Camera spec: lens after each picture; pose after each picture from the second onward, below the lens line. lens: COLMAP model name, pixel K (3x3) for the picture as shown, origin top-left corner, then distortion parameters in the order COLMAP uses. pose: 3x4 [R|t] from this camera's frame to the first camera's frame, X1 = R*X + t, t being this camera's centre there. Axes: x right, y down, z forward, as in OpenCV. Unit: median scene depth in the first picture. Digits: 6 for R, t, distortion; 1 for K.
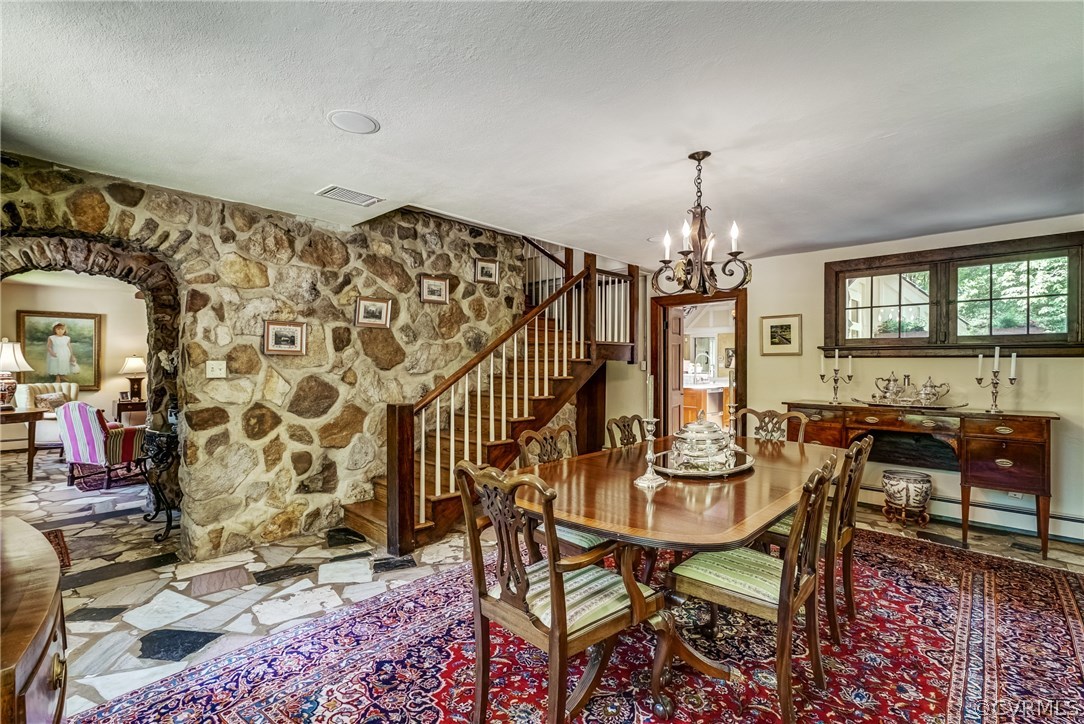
lens RADIAL K [[485.3, 0, 542.0], [0, 485.3, 362.0], [0, 0, 1]] dist [-0.003270, 0.000065]
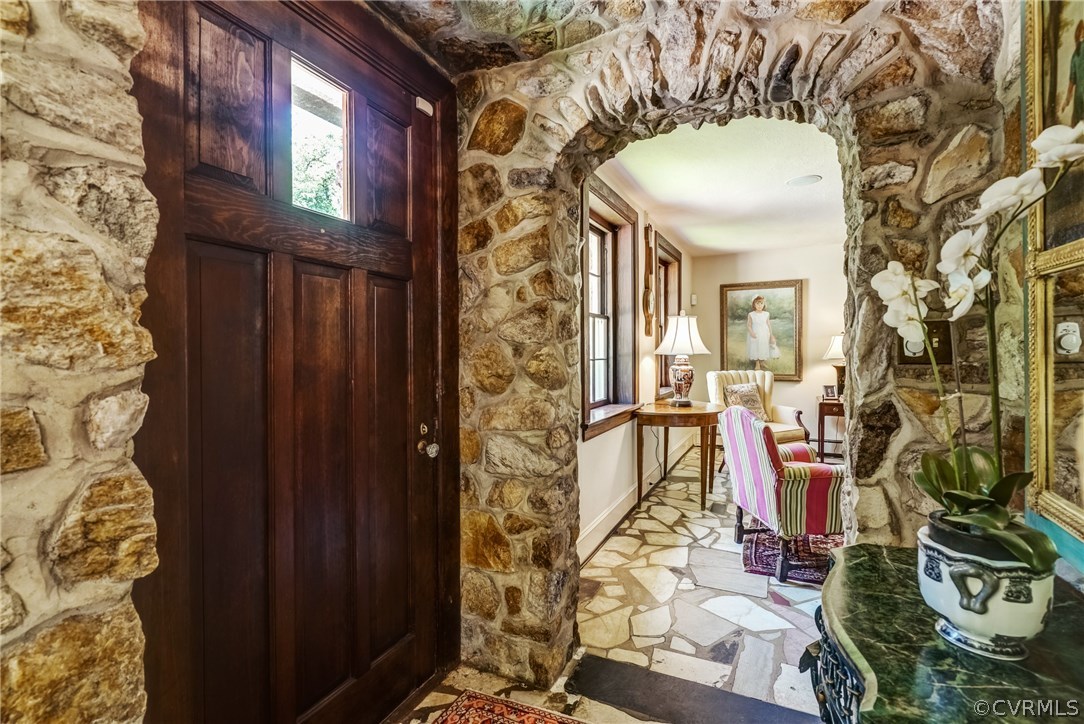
lens RADIAL K [[493.6, 0, 535.1], [0, 493.6, 358.7], [0, 0, 1]] dist [-0.002043, -0.000286]
pose [[0.291036, 0.007935, -0.956679, -0.357583], [0.011604, 0.999863, 0.011823, 0.011318], [0.956642, -0.014542, 0.290904, 0.452606]]
